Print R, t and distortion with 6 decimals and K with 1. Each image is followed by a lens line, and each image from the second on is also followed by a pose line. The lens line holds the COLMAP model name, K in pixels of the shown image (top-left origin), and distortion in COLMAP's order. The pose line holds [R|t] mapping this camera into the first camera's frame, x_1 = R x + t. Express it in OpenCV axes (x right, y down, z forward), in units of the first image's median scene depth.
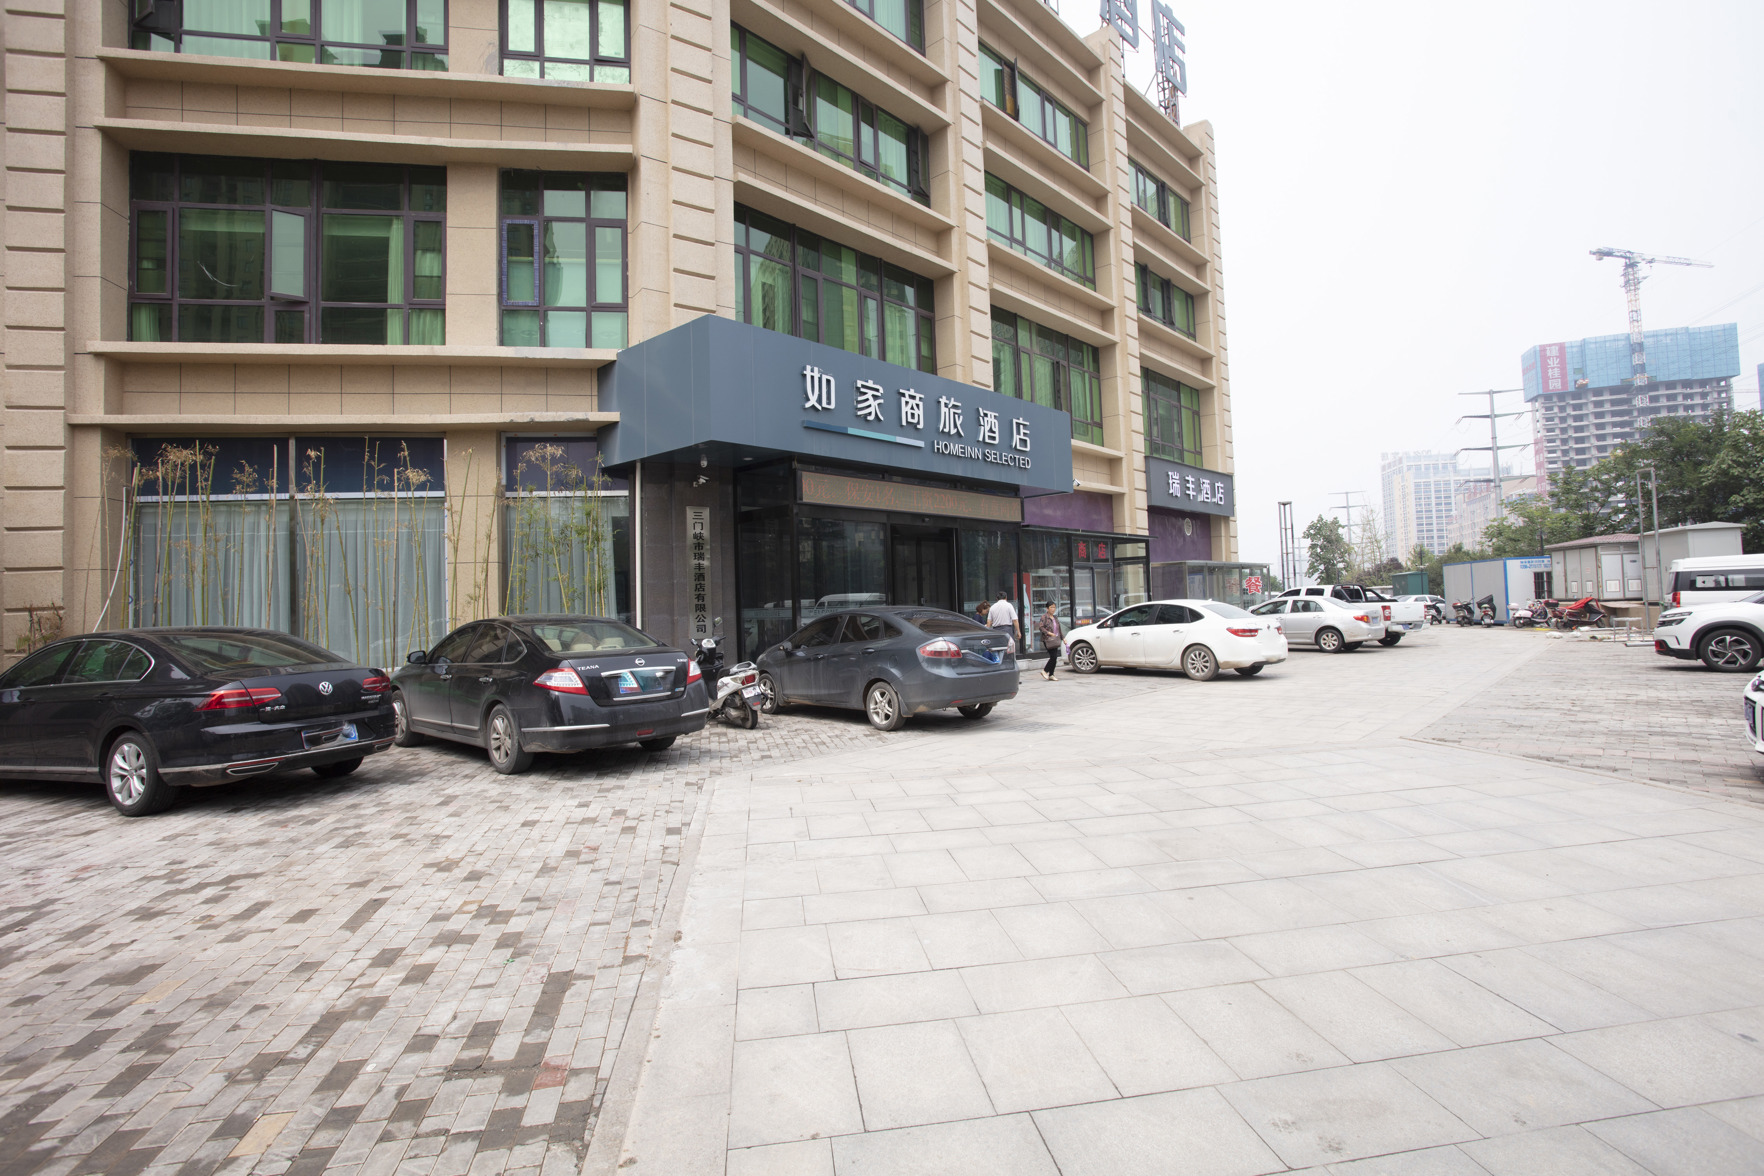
lens RADIAL K [[845.0, 0, 883.7], [0, 845.0, 571.5], [0, 0, 1]] dist [-0.060108, 0.025132]
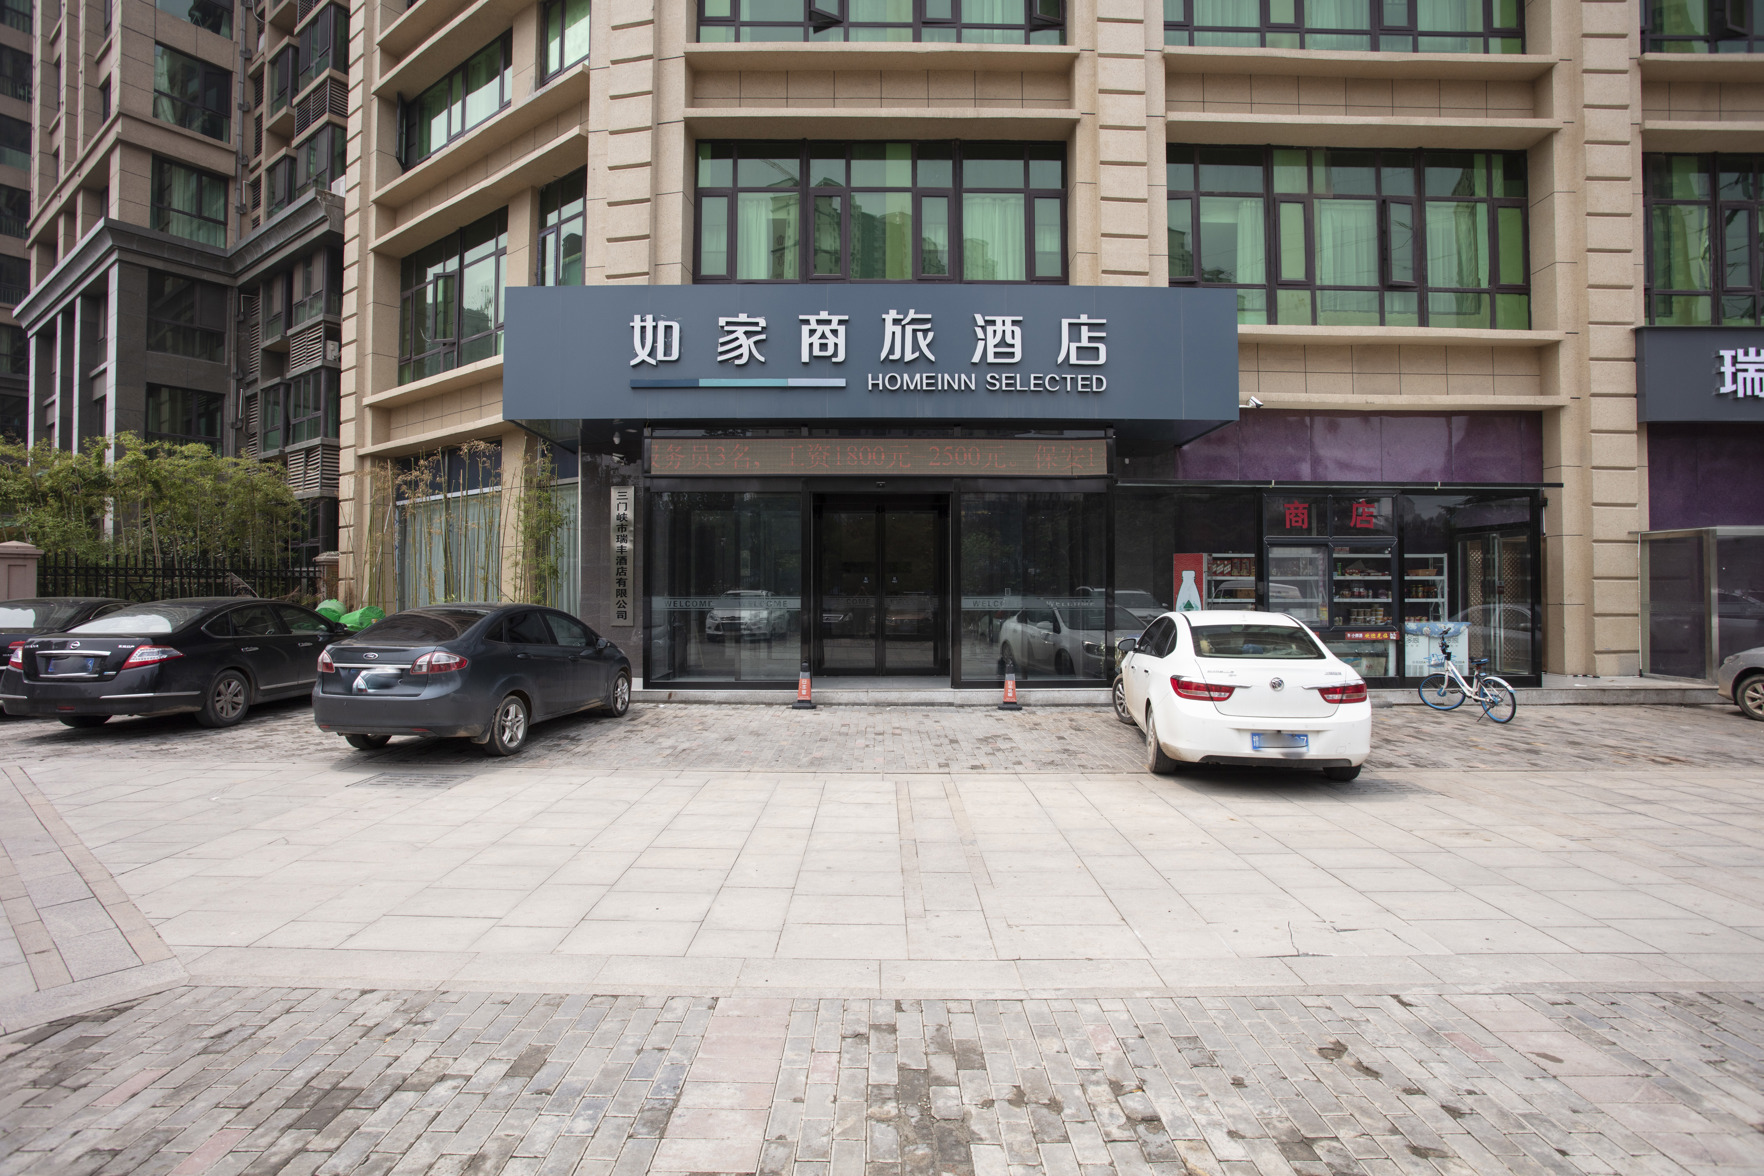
lens RADIAL K [[845.0, 0, 883.7], [0, 845.0, 571.5], [0, 0, 1]] dist [-0.060108, 0.025132]
pose [[0.681437, 0.017511, -0.731667, 0.670766], [0.005638, 0.999558, 0.029173, -0.006931], [0.731855, -0.024005, 0.681038, 0.565521]]
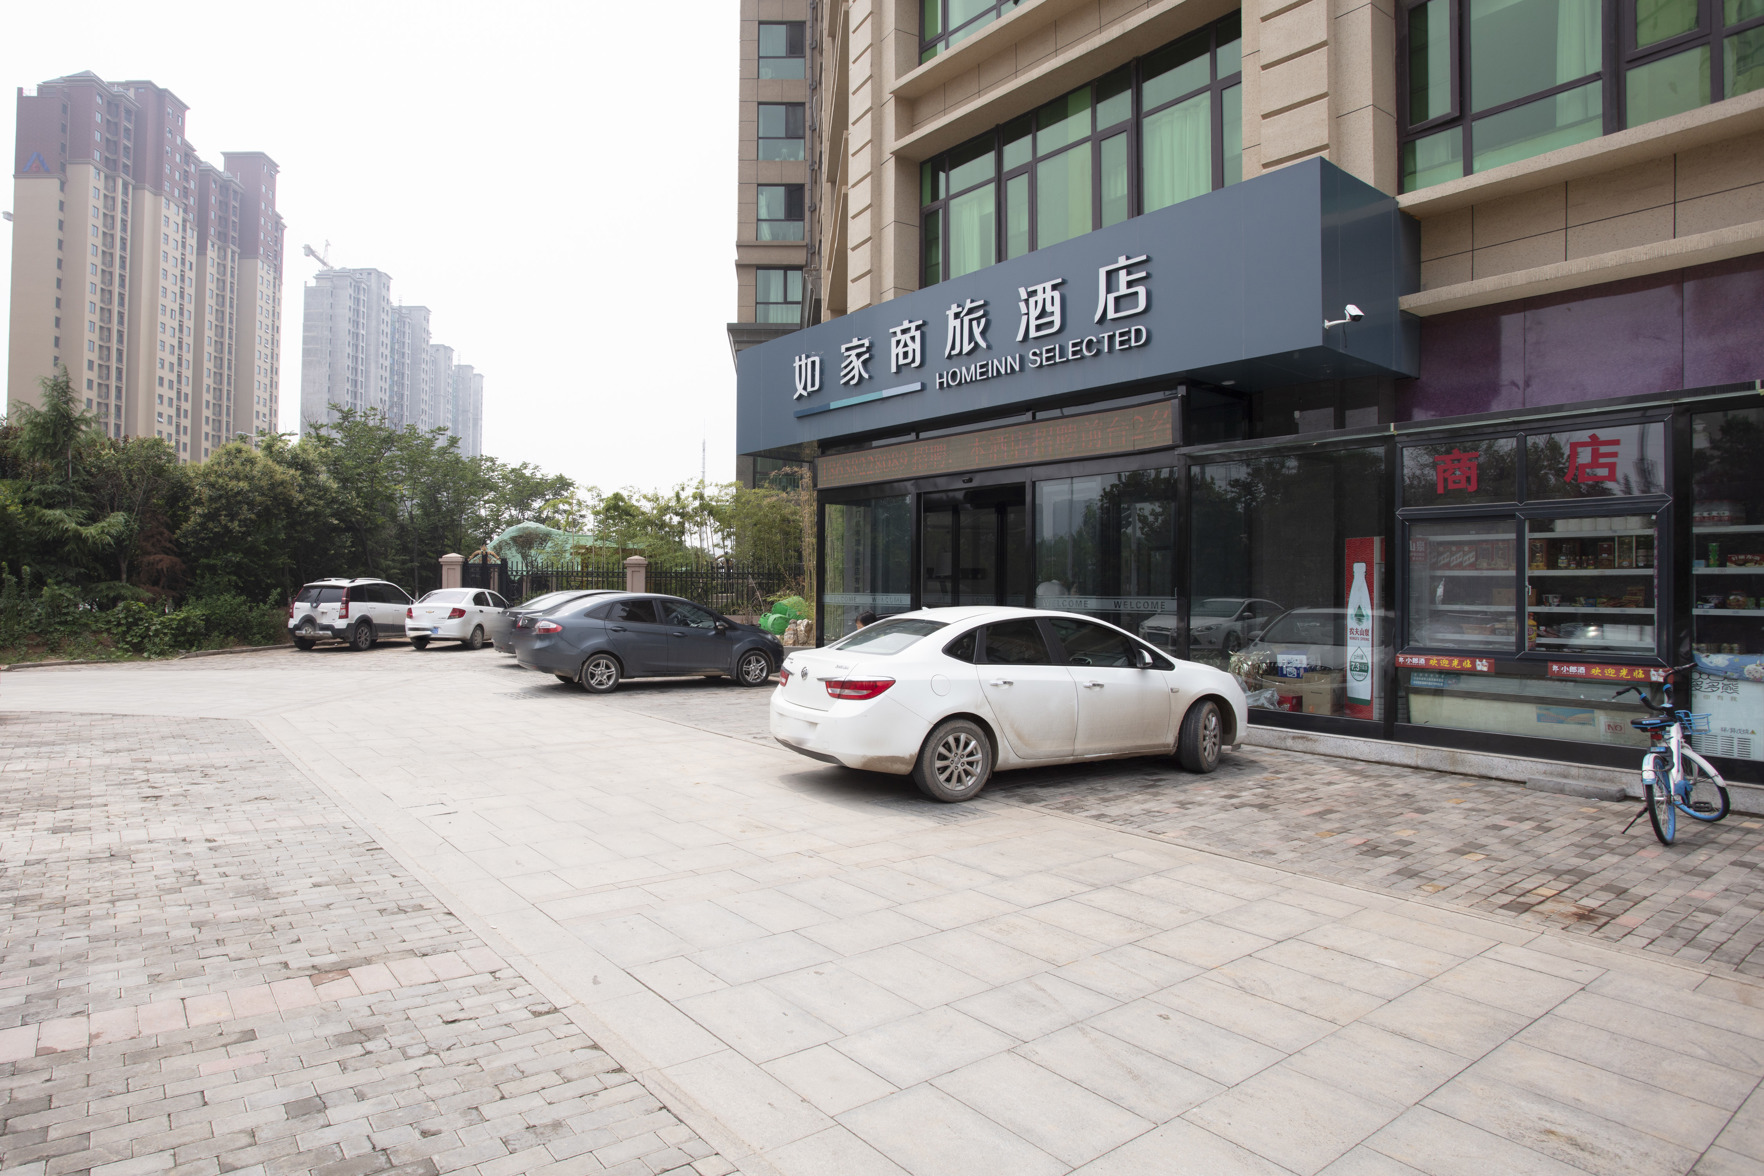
lens RADIAL K [[986.9, 0, 784.5], [0, 986.9, 557.0], [0, 0, 1]] dist [-0.001392, 0.000115]
pose [[-0.191452, -0.003209, -0.981497, 1.034385], [0.032134, 0.999438, -0.009535, 0.009769], [0.980976, -0.033365, -0.191241, 1.141655]]
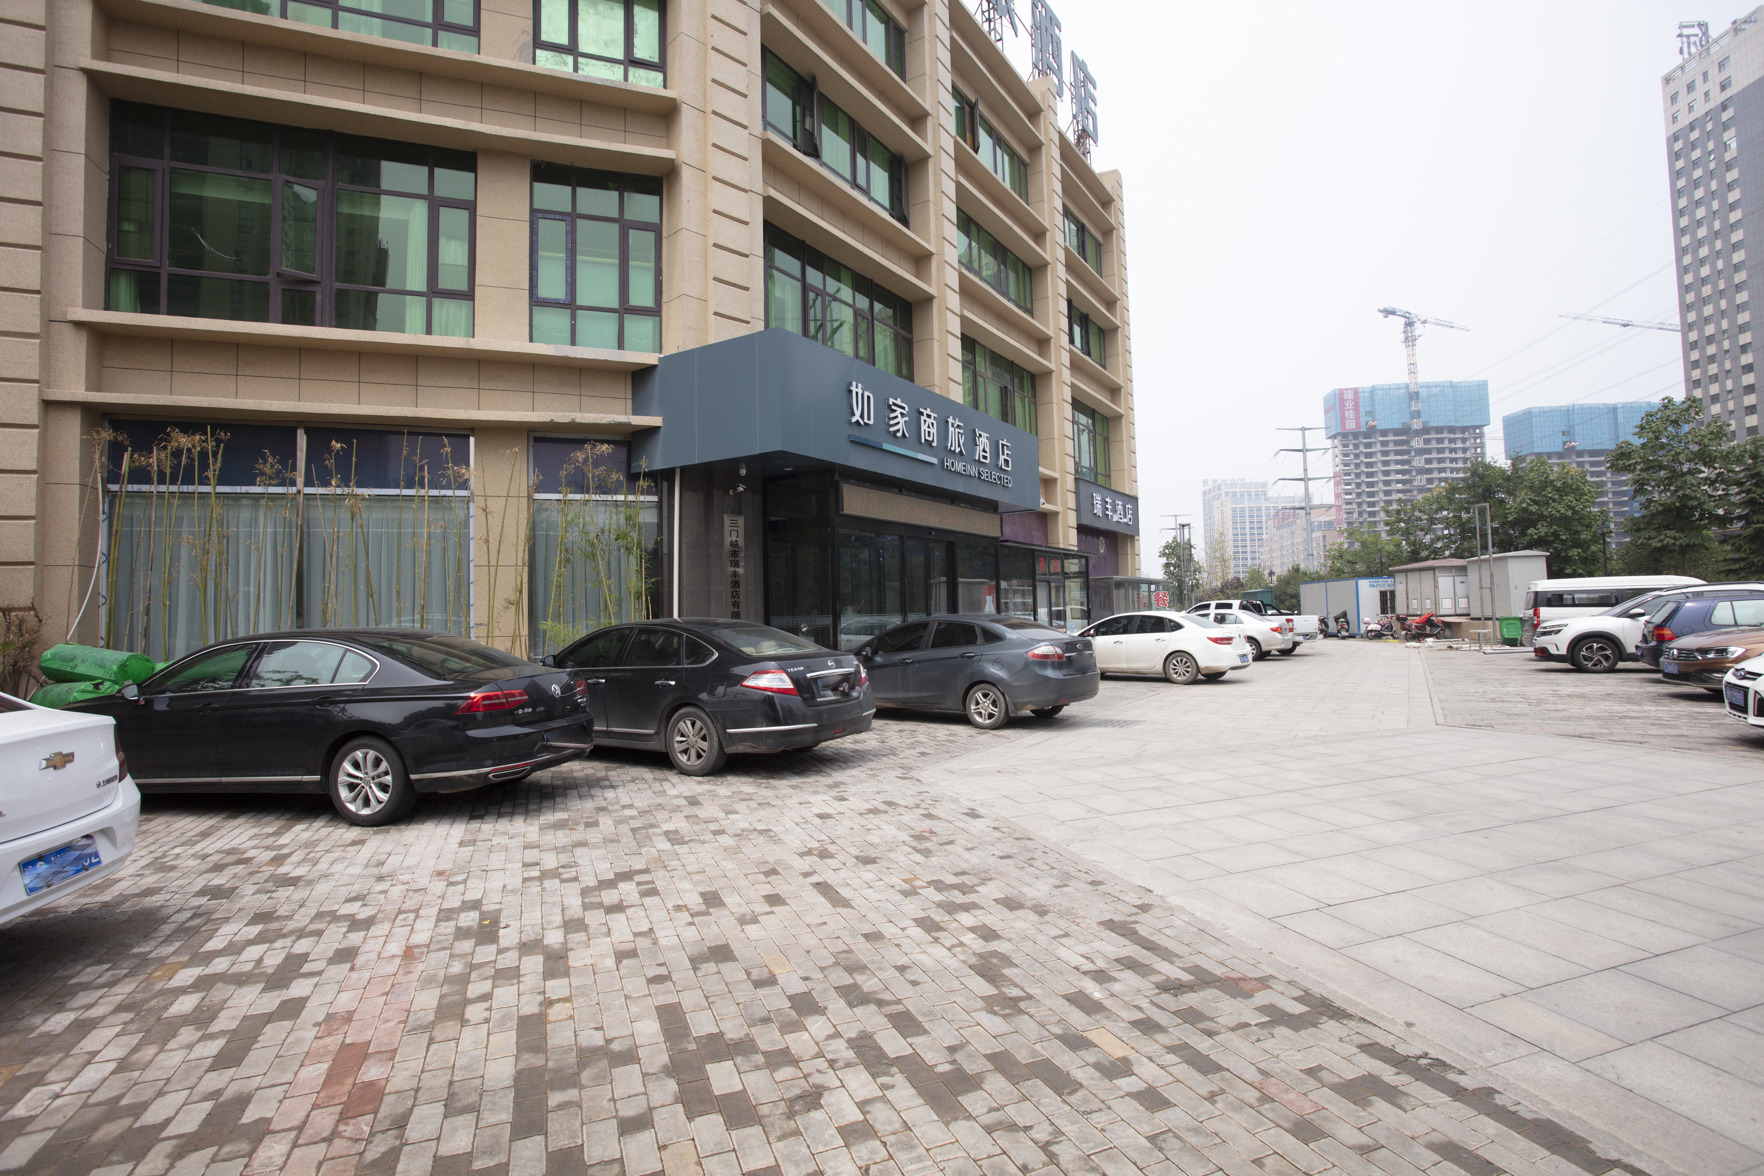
lens RADIAL K [[845.0, 0, 883.7], [0, 845.0, 571.5], [0, 0, 1]] dist [-0.060108, 0.025132]
pose [[0.983603, 0.016911, 0.179550, -0.223165], [-0.014331, 0.999775, -0.015656, 0.004462], [-0.179775, 0.012827, 0.983624, -0.023534]]
